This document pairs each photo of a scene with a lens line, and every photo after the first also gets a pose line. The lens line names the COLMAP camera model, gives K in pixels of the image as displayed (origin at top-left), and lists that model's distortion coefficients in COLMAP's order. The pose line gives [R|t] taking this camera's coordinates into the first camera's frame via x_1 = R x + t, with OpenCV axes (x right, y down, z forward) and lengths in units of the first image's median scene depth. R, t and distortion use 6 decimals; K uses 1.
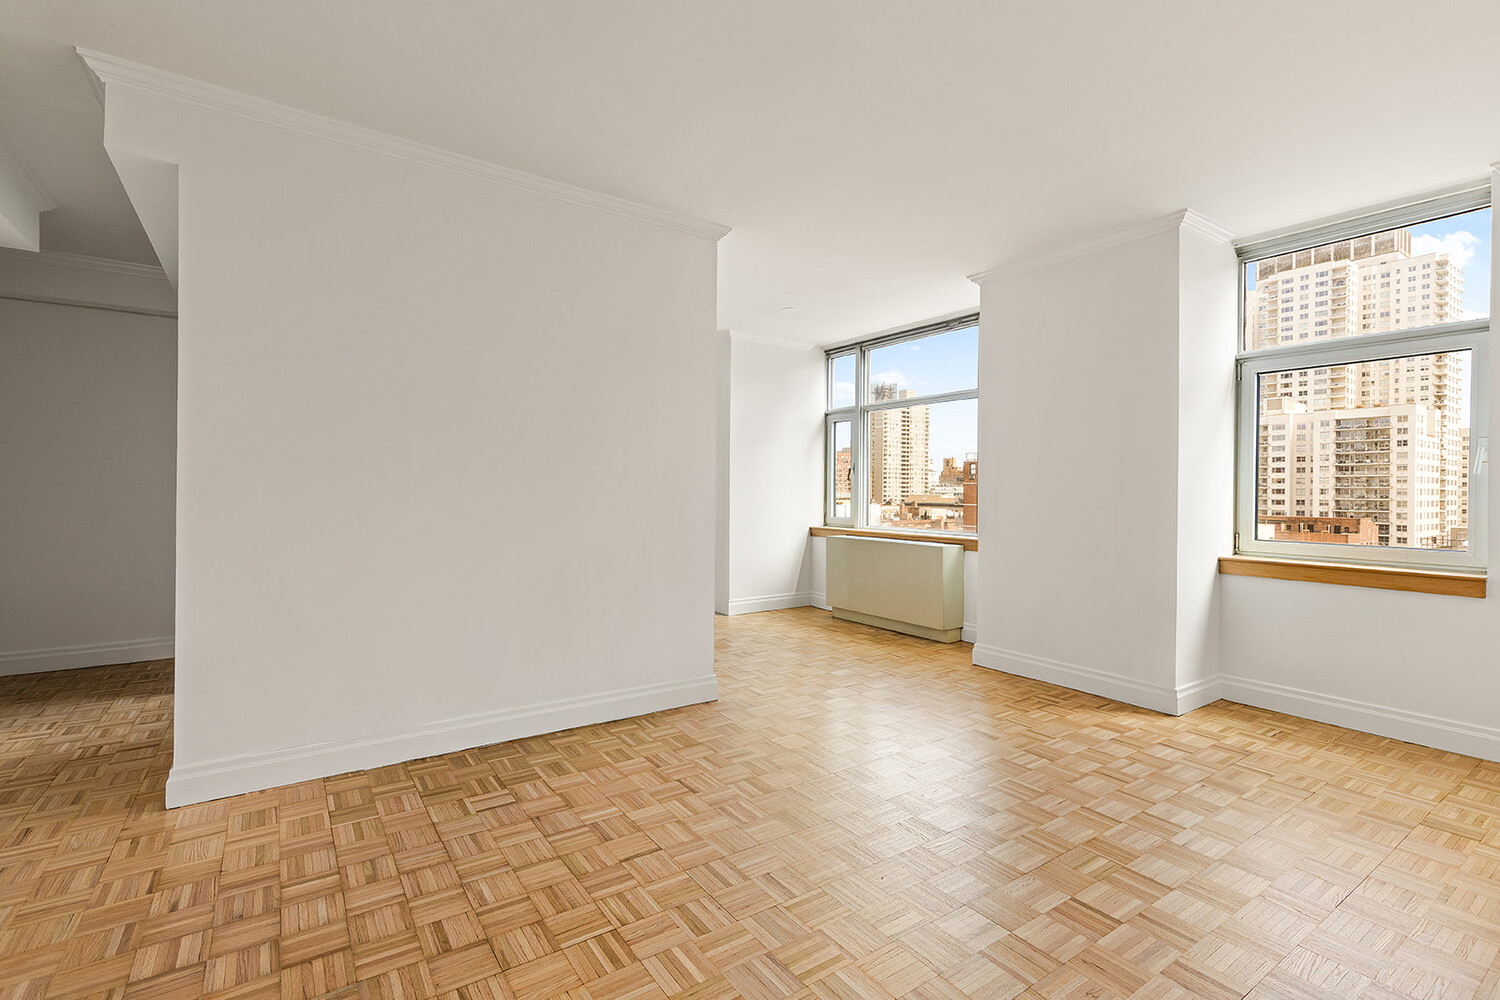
lens RADIAL K [[678.9, 0, 748.9], [0, 678.9, 496.4], [0, 0, 1]] dist [0.012574, -0.001355]
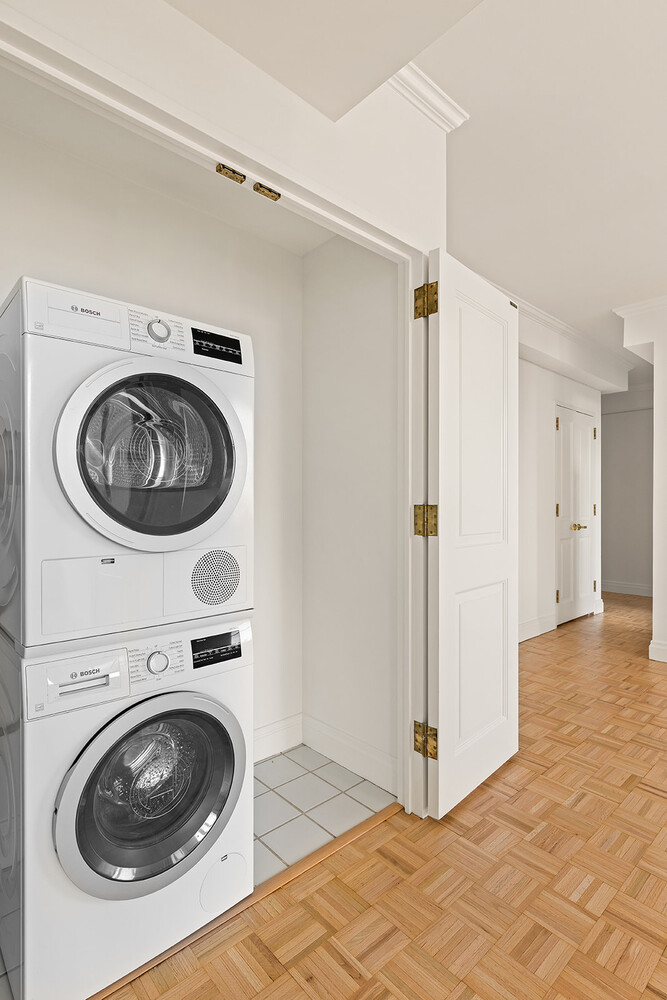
lens RADIAL K [[505.4, 0, 330.2], [0, 505.4, 505.6], [0, 0, 1]] dist [-0.001189, -0.000189]
pose [[0.127257, -0.004379, -0.991860, 0.231173], [-0.004330, 0.999978, -0.004971, 0.005504], [0.991860, 0.004928, 0.127235, -0.058827]]
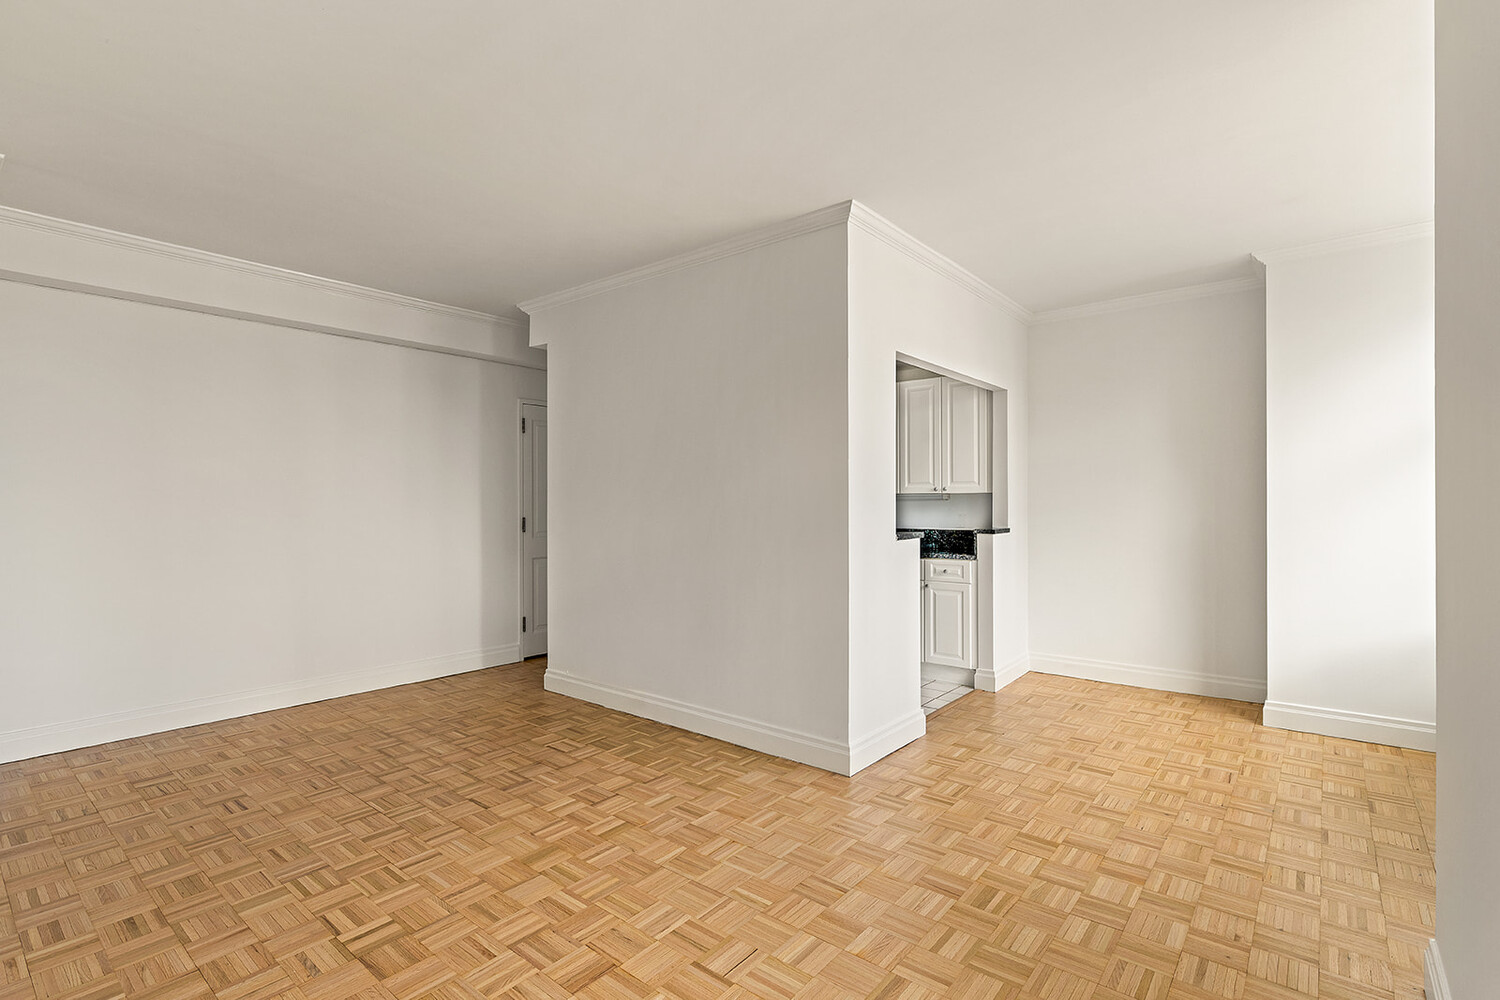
lens RADIAL K [[730.1, 0, 778.5], [0, 730.1, 503.2], [0, 0, 1]] dist [0.006717, -0.000838]
pose [[0.272921, -0.007273, -0.962009, 0.541138], [-0.006467, 0.999935, -0.009394, -0.014431], [0.962015, 0.008785, 0.272857, 0.470230]]
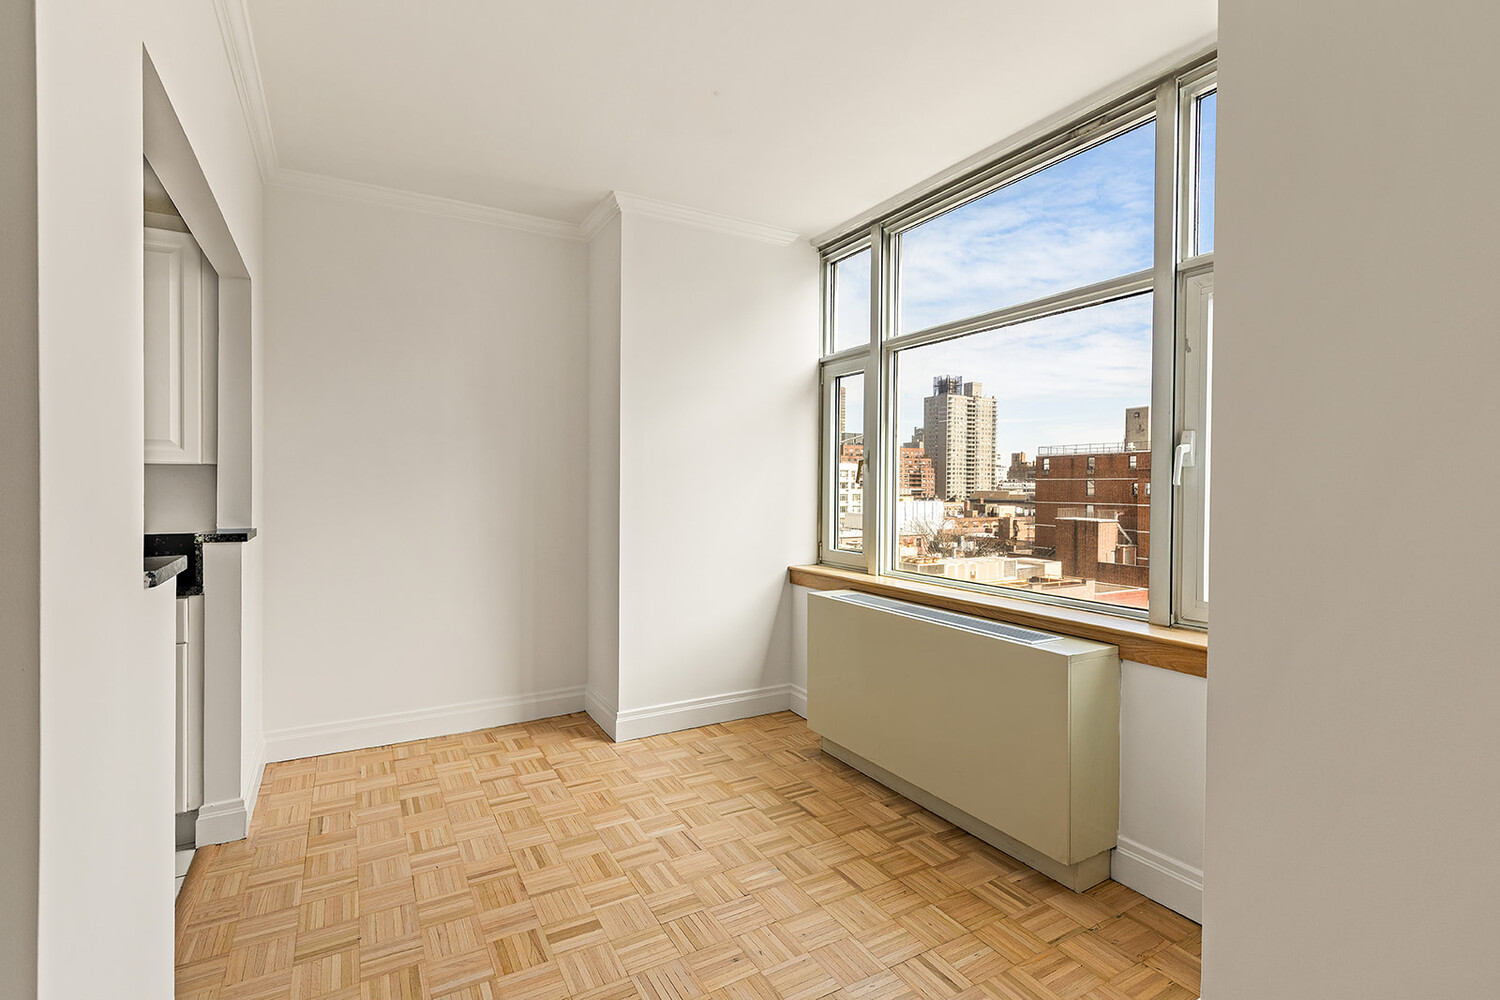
lens RADIAL K [[678.9, 0, 716.9], [0, 678.9, 493.3], [0, 0, 1]] dist [0.012574, -0.001355]
pose [[0.991454, 0.002131, -0.130437, 0.131887], [-0.001956, 0.999997, 0.001468, -0.019240], [0.130440, -0.001200, 0.991456, 0.564812]]
